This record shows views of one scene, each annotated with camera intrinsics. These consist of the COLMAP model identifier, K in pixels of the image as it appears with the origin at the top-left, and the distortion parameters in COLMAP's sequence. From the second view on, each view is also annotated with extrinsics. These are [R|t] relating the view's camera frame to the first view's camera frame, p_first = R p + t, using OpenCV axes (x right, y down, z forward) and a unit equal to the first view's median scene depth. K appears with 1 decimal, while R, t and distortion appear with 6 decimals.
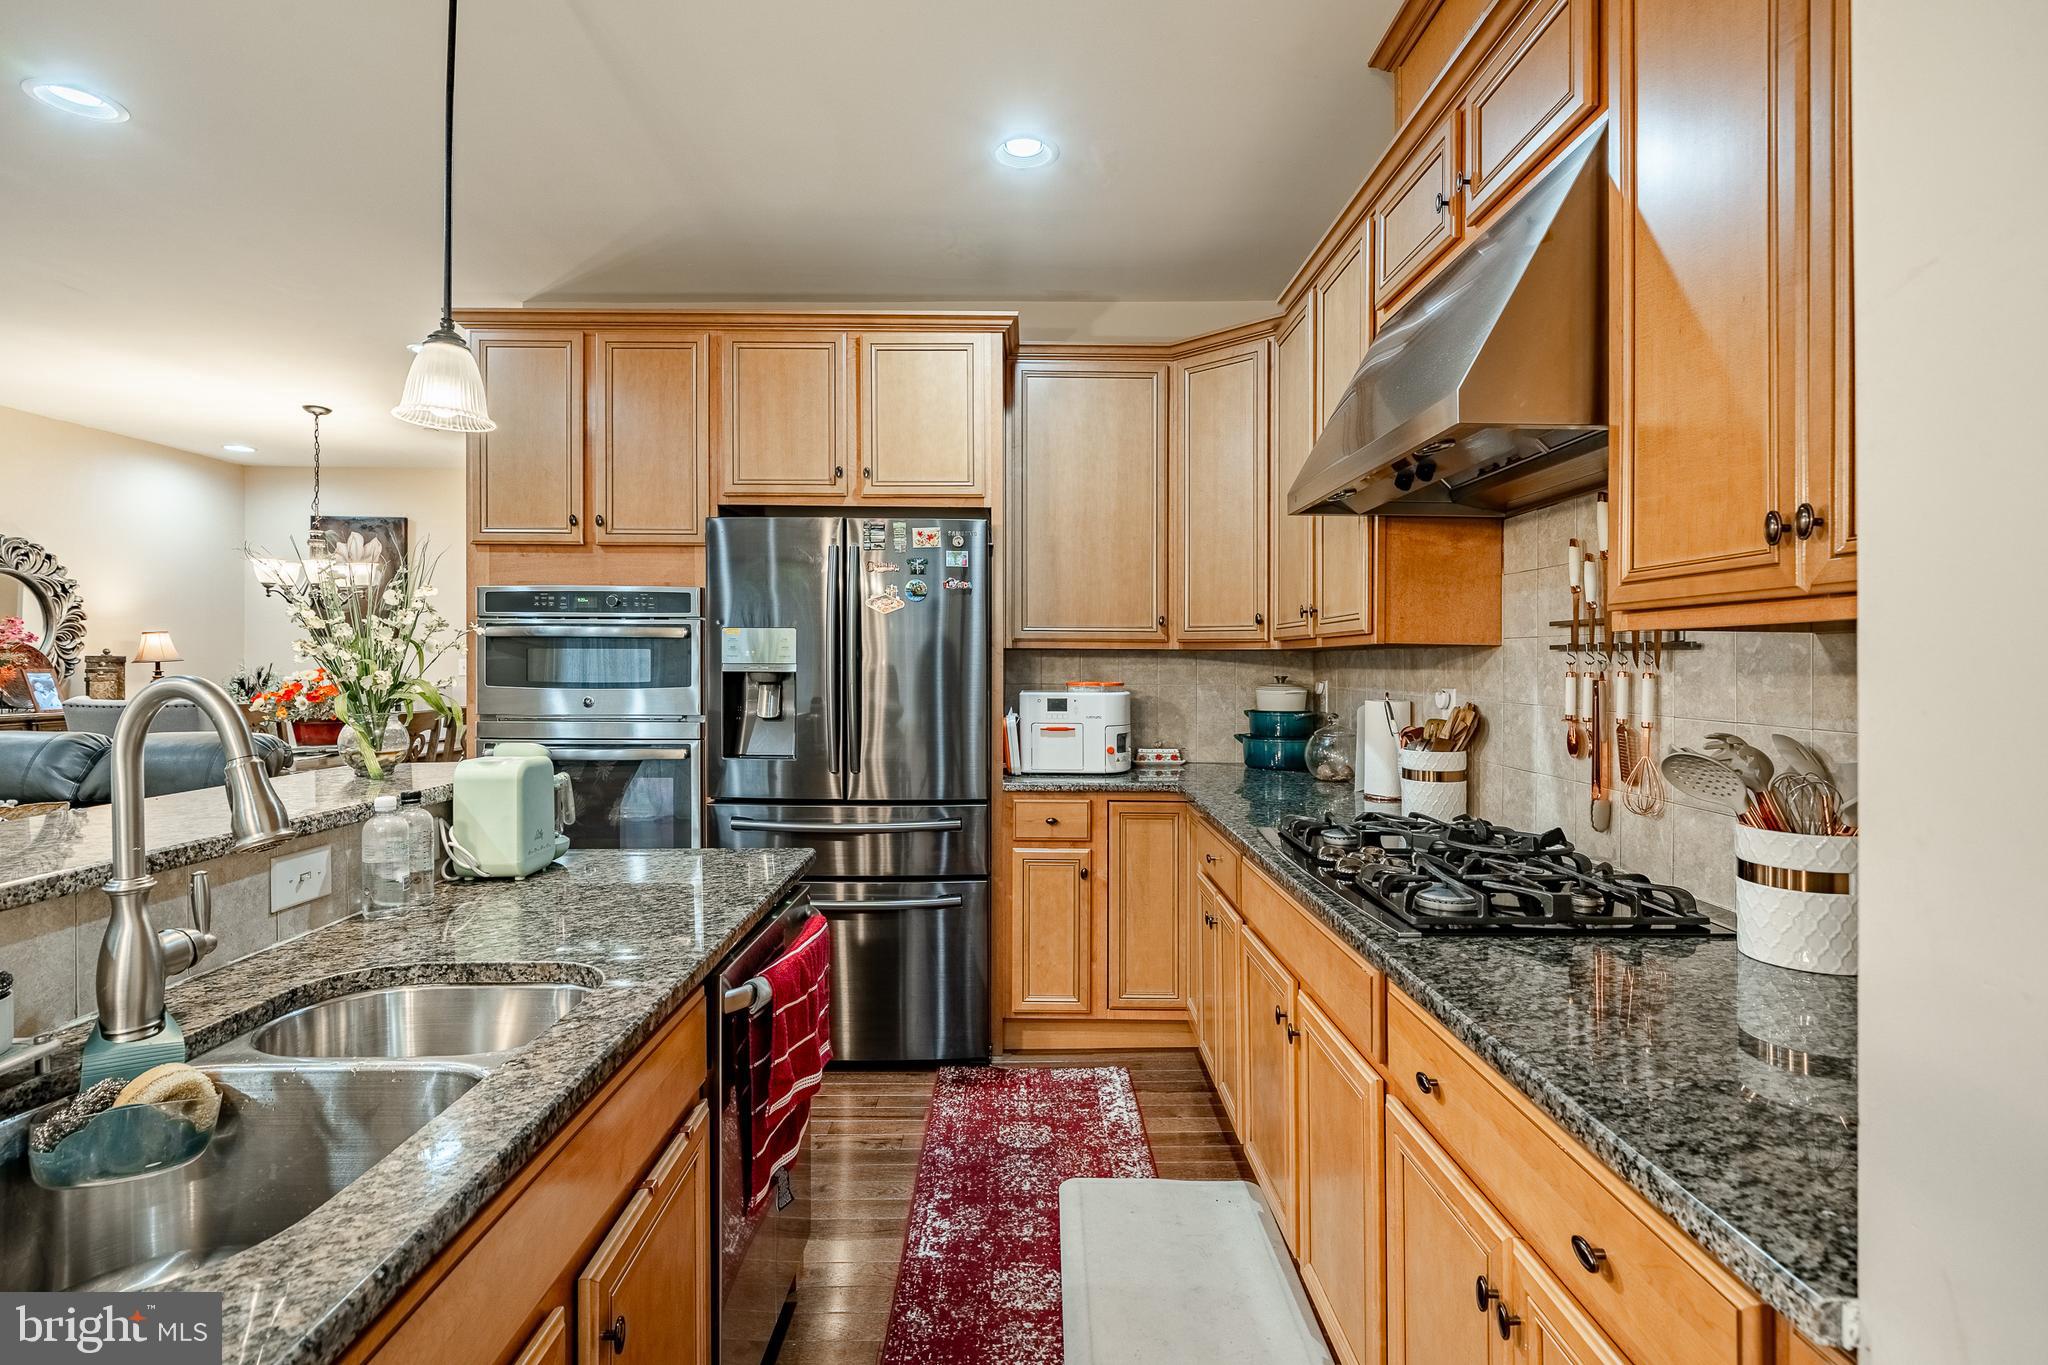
lens RADIAL K [[968.7, 0, 1029.4], [0, 968.7, 662.1], [0, 0, 1]] dist [-0.003634, 0.000820]
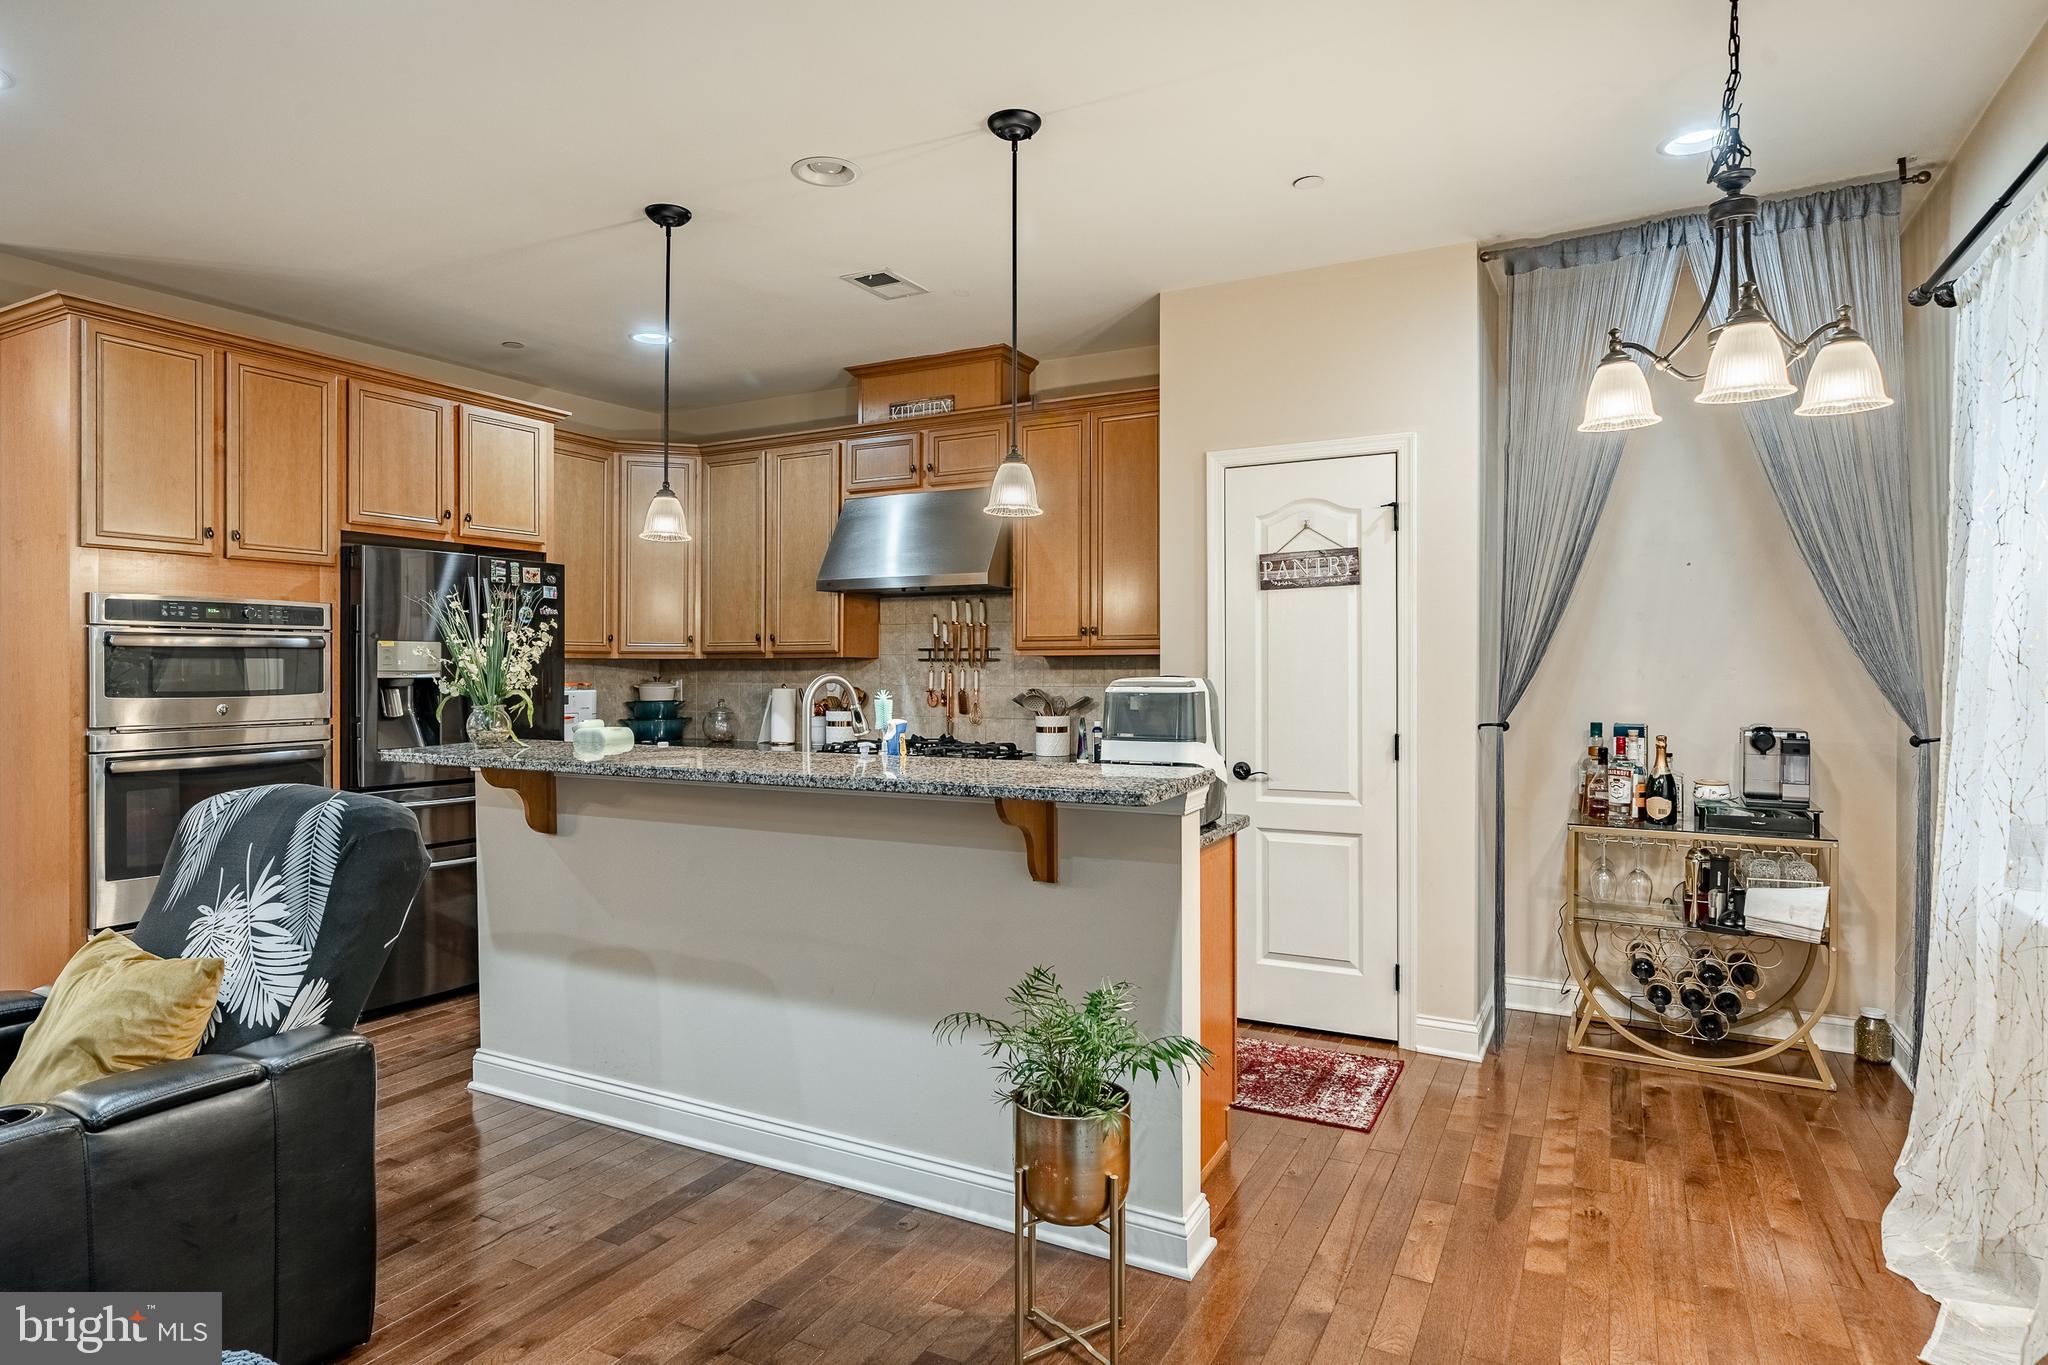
lens RADIAL K [[1139.2, 0, 1019.9], [0, 1139.2, 672.0], [0, 0, 1]] dist [-0.001722, -0.002596]
pose [[0.475565, -0.010434, 0.879619, -1.118104], [0.004550, 0.999945, 0.009401, -0.006795], [-0.879669, -0.000469, 0.475586, -0.322157]]
